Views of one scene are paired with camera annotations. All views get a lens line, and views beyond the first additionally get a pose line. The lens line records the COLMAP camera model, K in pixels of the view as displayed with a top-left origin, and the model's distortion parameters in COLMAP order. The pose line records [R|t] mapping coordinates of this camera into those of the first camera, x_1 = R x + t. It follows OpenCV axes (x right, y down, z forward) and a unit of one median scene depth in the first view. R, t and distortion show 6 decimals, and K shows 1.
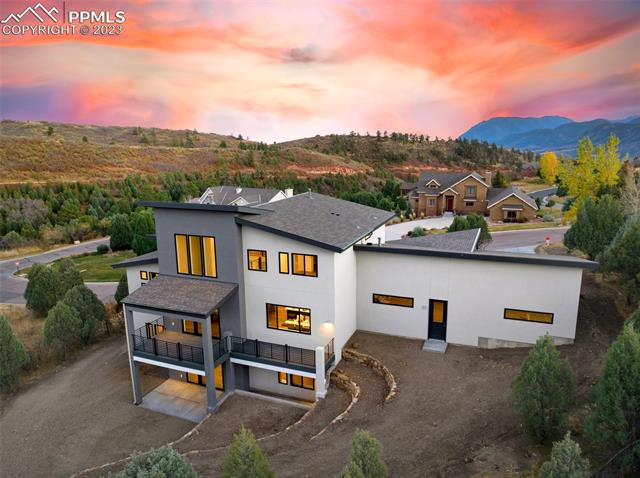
lens RADIAL K [[453.7, 0, 321.0], [0, 453.7, 236.1], [0, 0, 1]] dist [-0.038478, -0.002389]
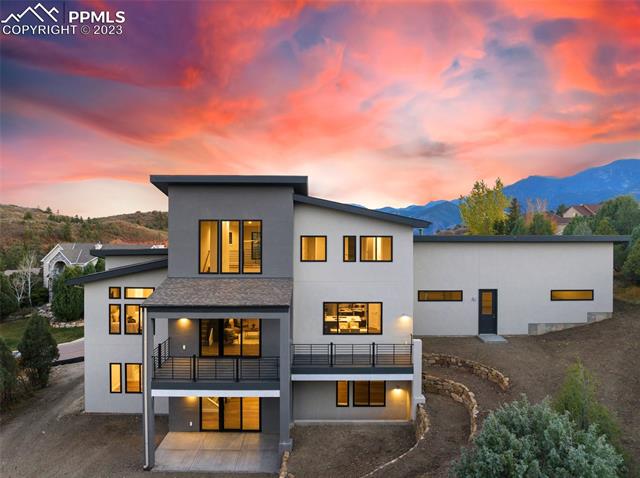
lens RADIAL K [[453.7, 0, 321.0], [0, 453.7, 236.1], [0, 0, 1]] dist [-0.038478, -0.002389]
pose [[0.922264, 0.002870, 0.386550, -0.433393], [0.065918, 0.984159, -0.164580, 0.163189], [-0.380899, 0.177267, 0.907465, 0.246741]]
